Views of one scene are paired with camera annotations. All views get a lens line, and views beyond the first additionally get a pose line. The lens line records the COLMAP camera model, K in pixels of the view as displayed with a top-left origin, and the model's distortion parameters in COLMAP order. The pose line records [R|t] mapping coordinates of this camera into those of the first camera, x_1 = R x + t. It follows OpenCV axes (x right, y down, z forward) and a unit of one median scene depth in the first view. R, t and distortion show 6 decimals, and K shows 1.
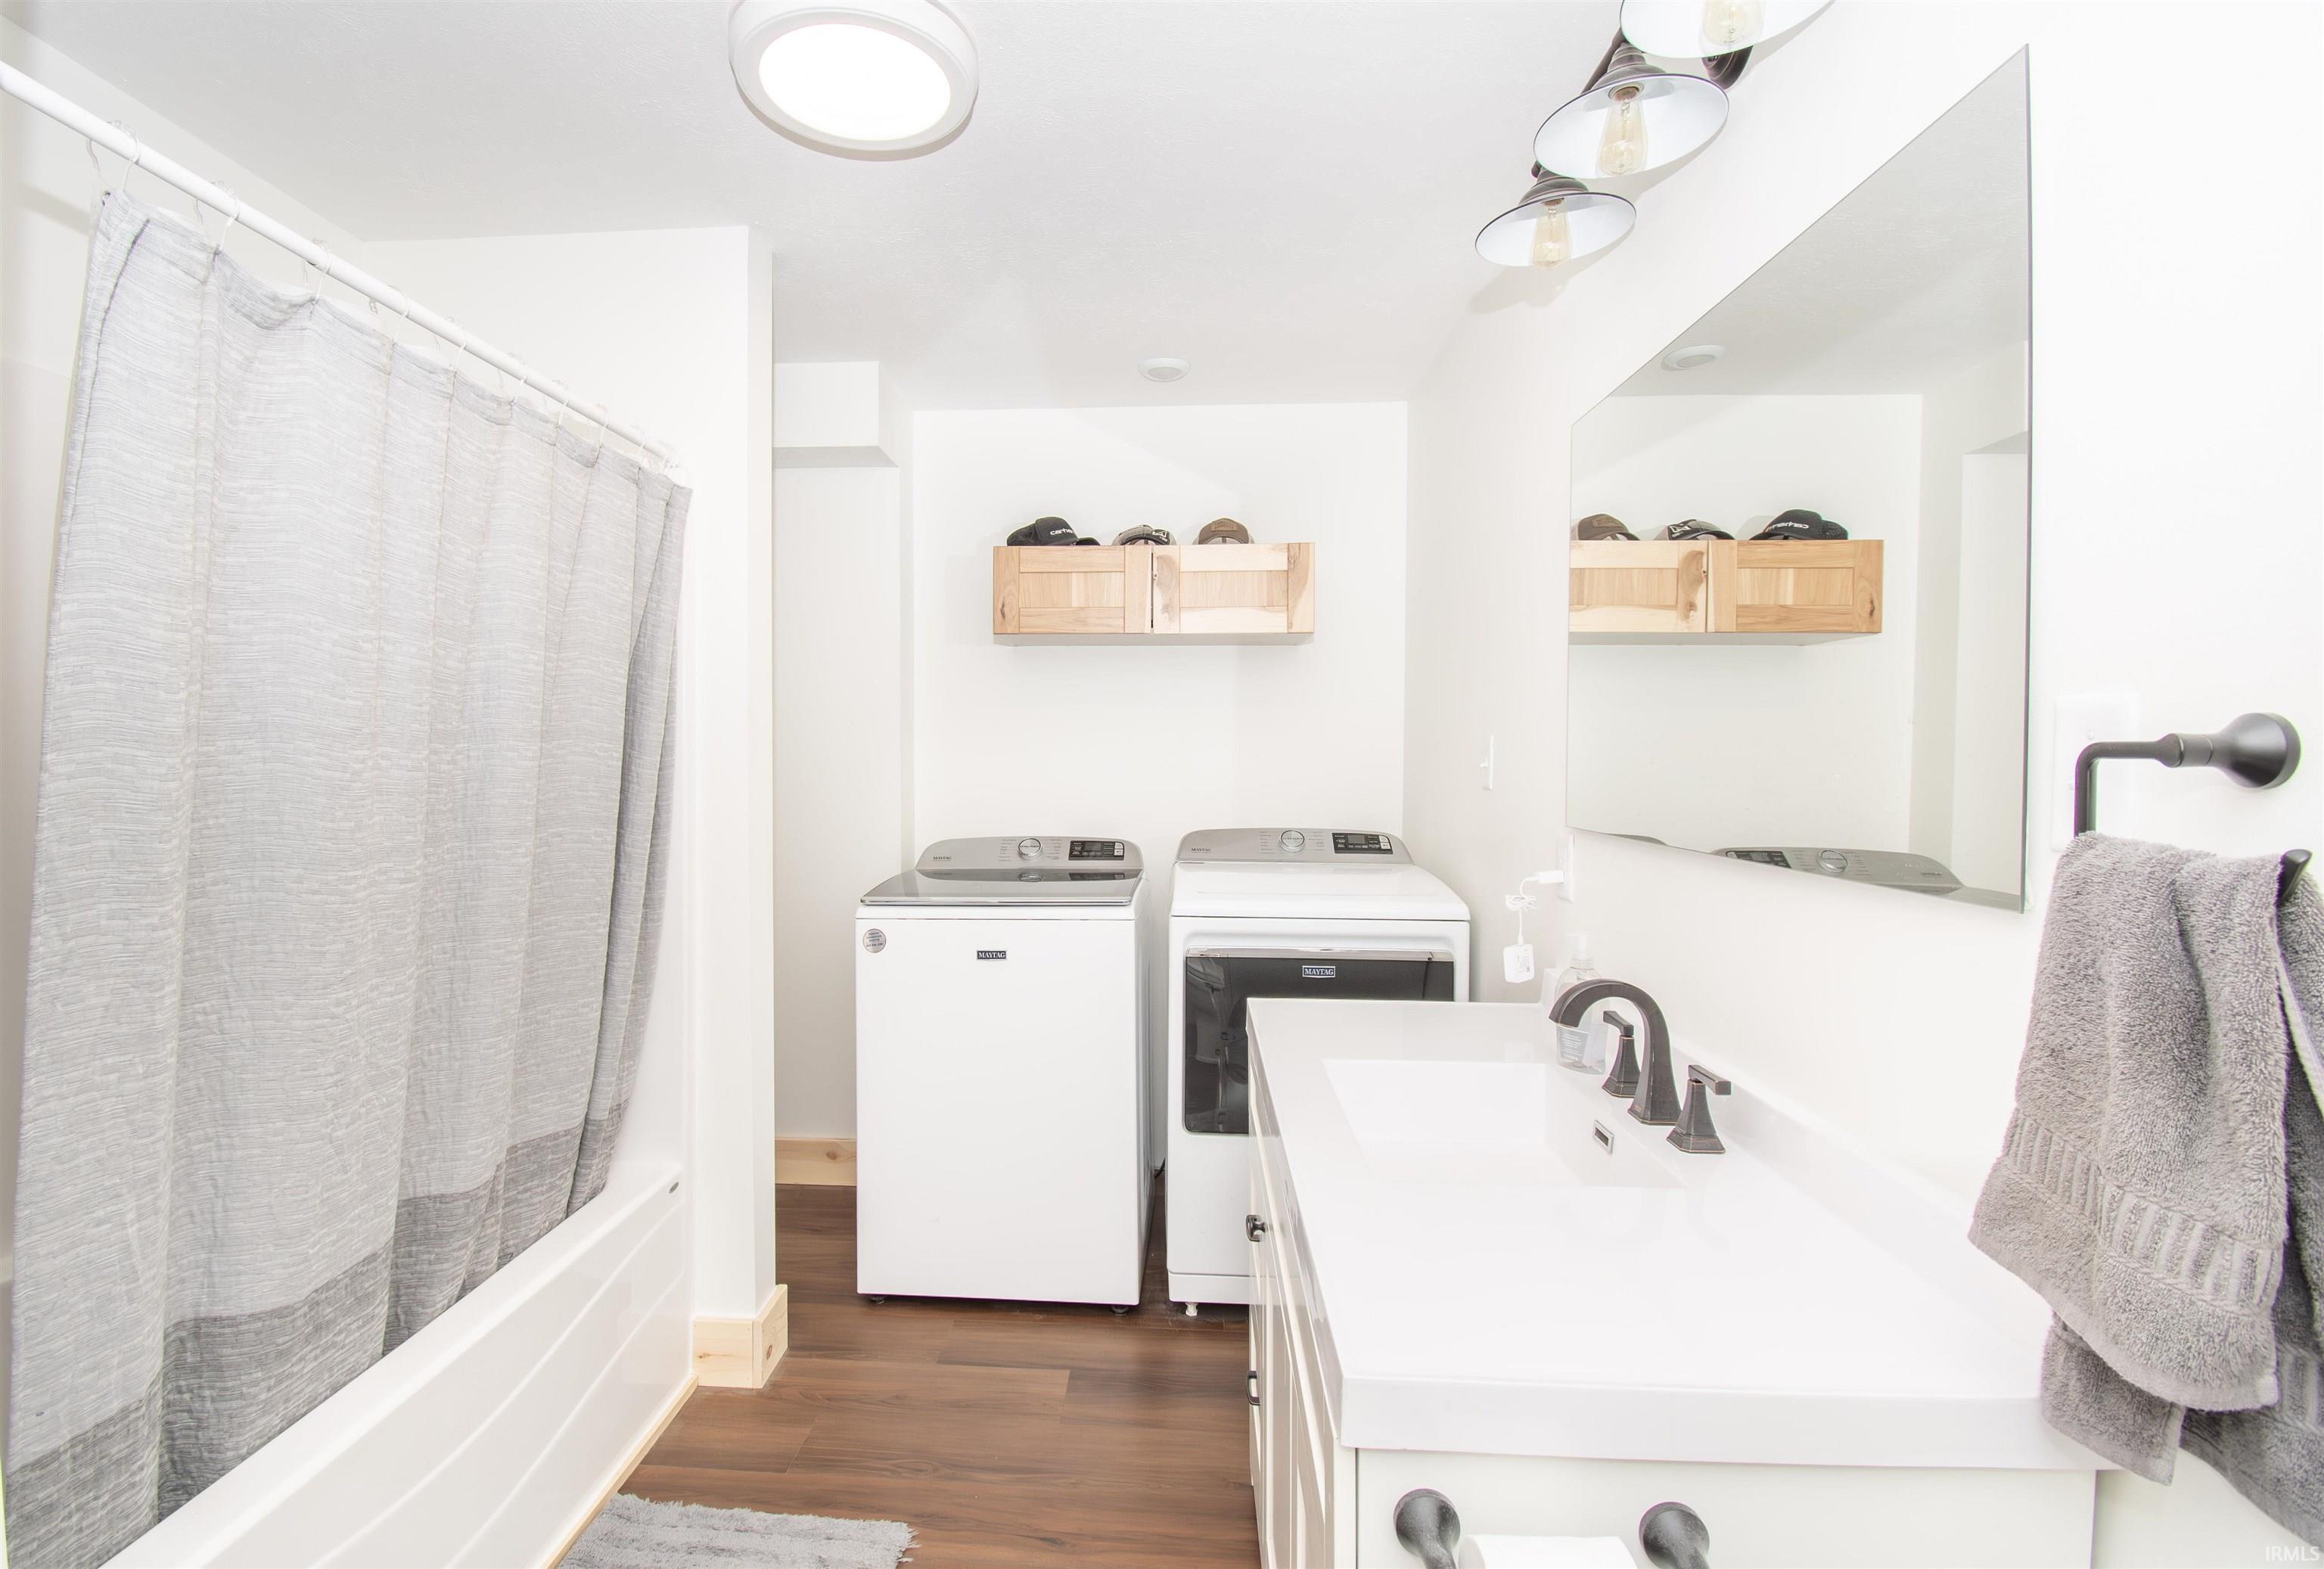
lens RADIAL K [[1075.6, 0, 1153.8], [0, 1075.6, 770.0], [0, 0, 1]] dist [0.017893, -0.027375]
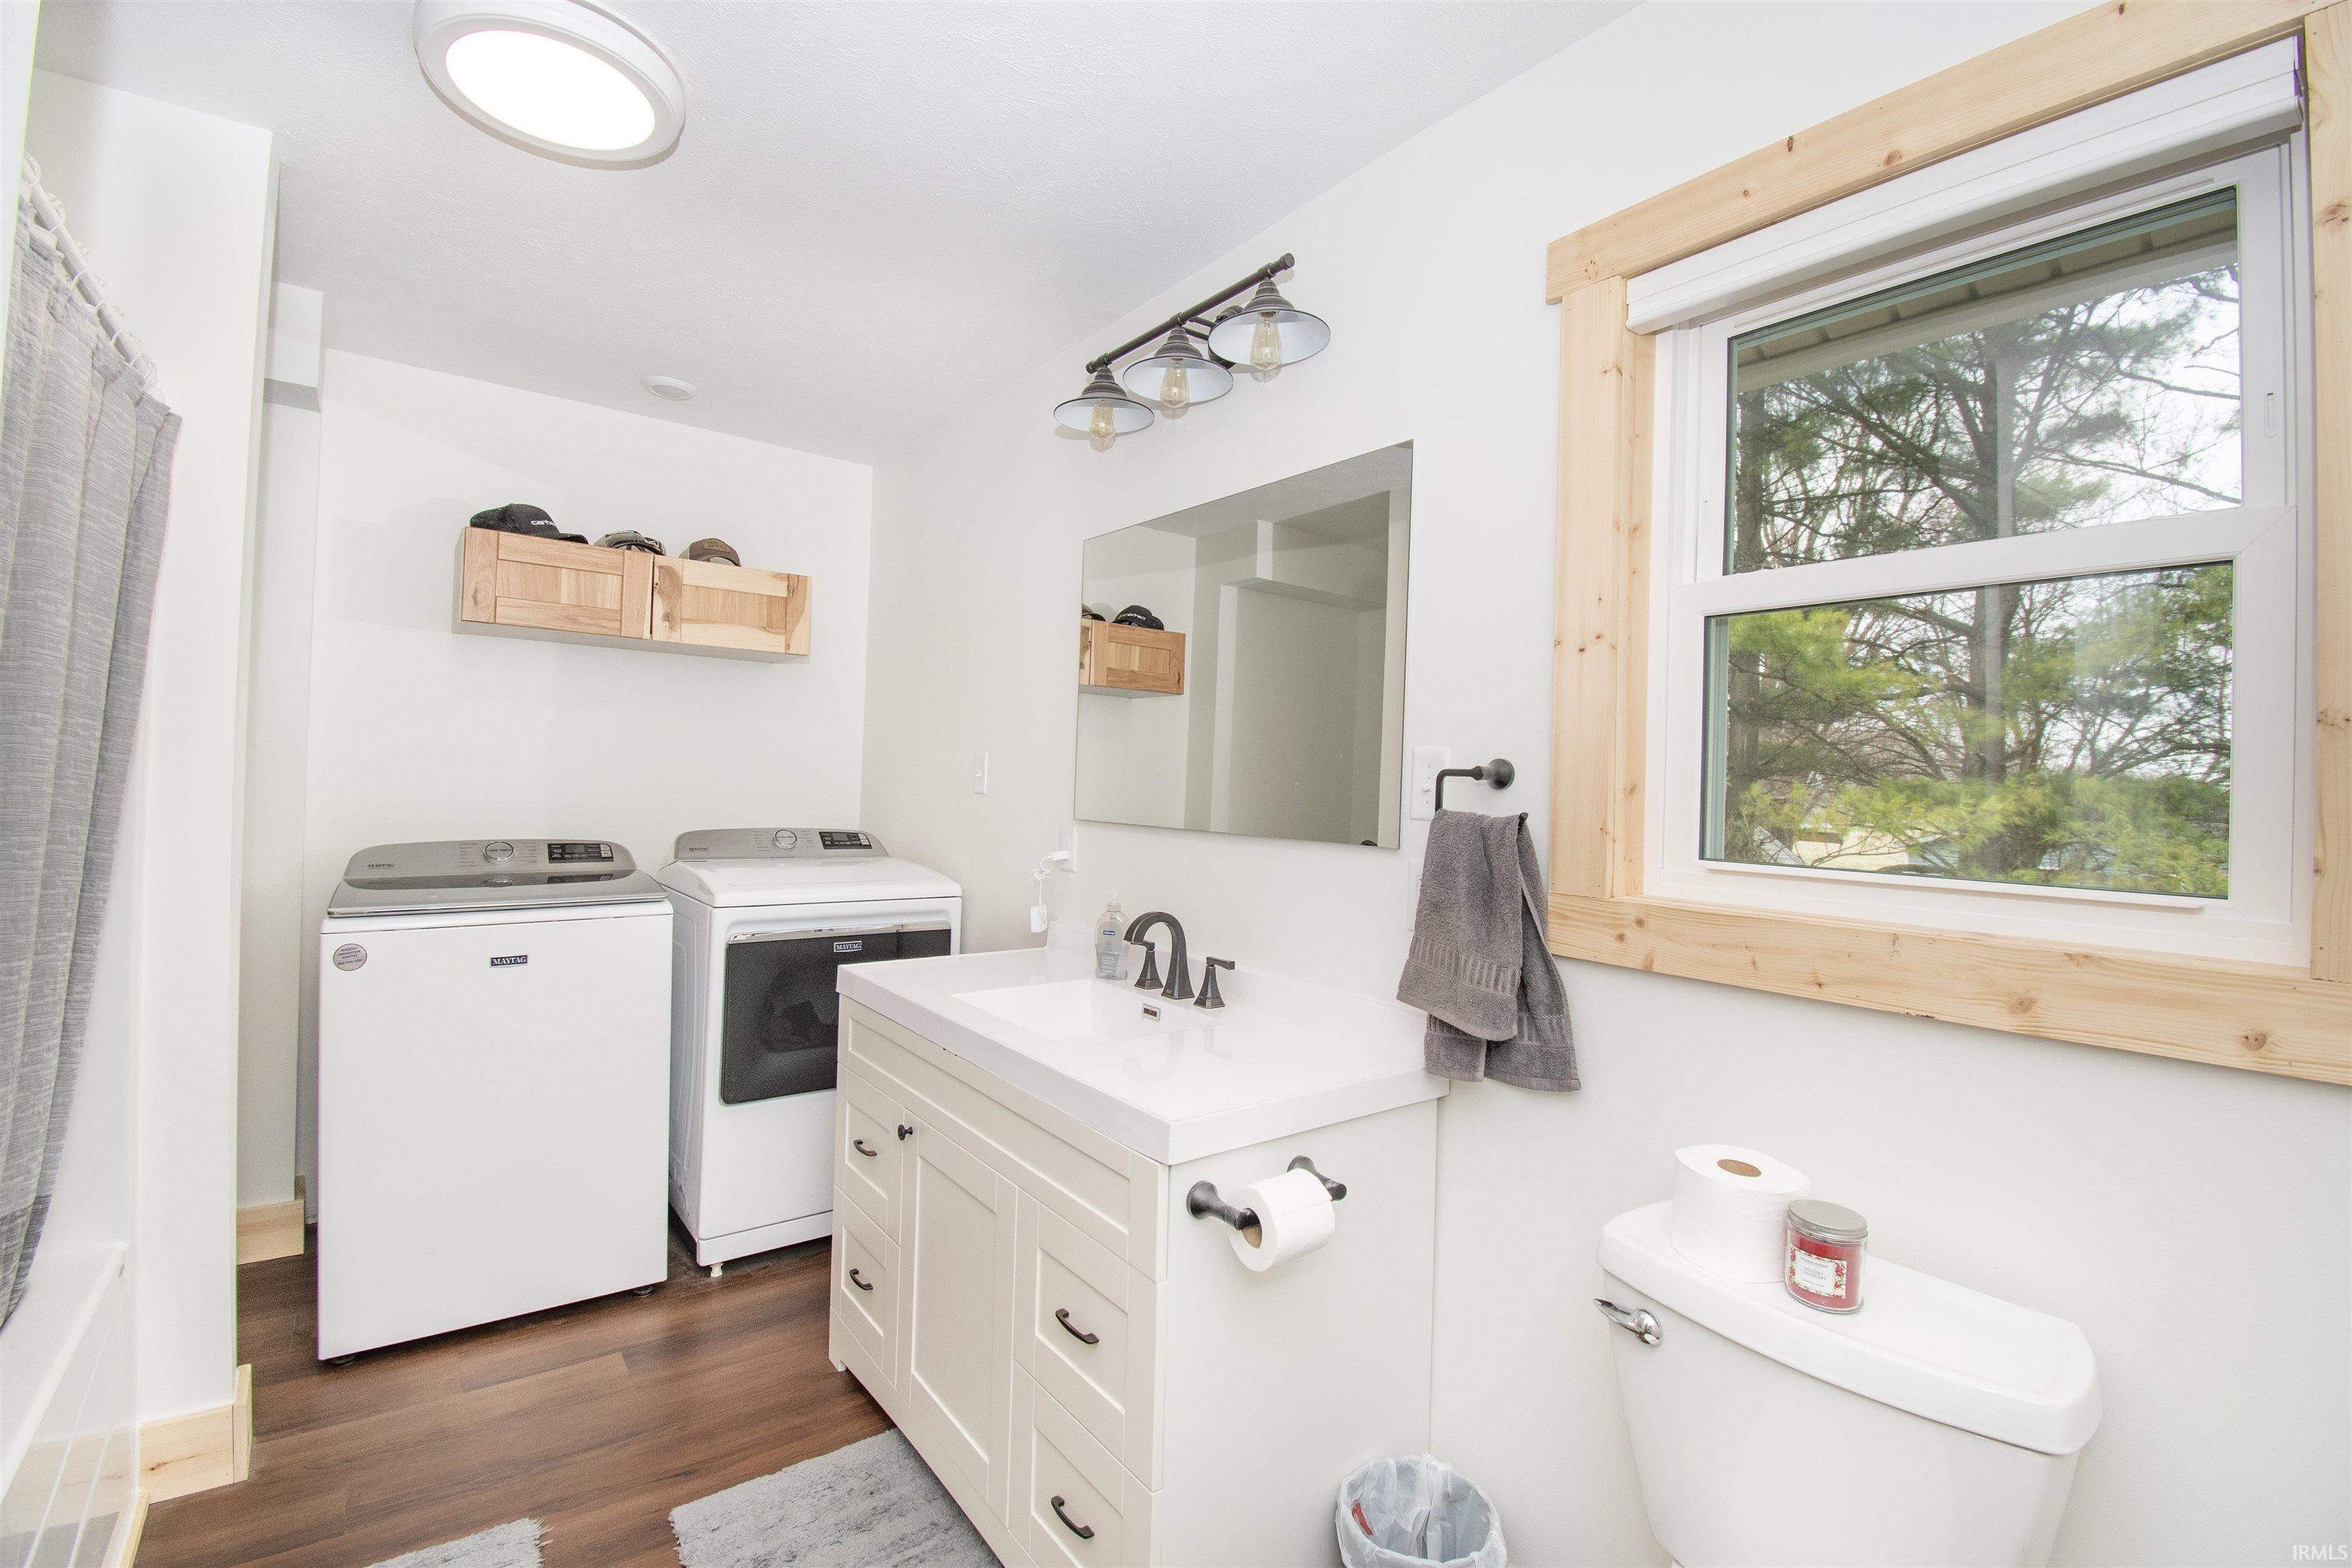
lens RADIAL K [[1030.4, 0, 1178.5], [0, 1030.4, 776.8], [0, 0, 1]] dist [0.014777, -0.023519]
pose [[0.743486, 0.024353, 0.668308, -0.319881], [-0.018783, 0.999703, -0.015533, 0.011177], [-0.668488, -0.001004, 0.743722, -0.080489]]
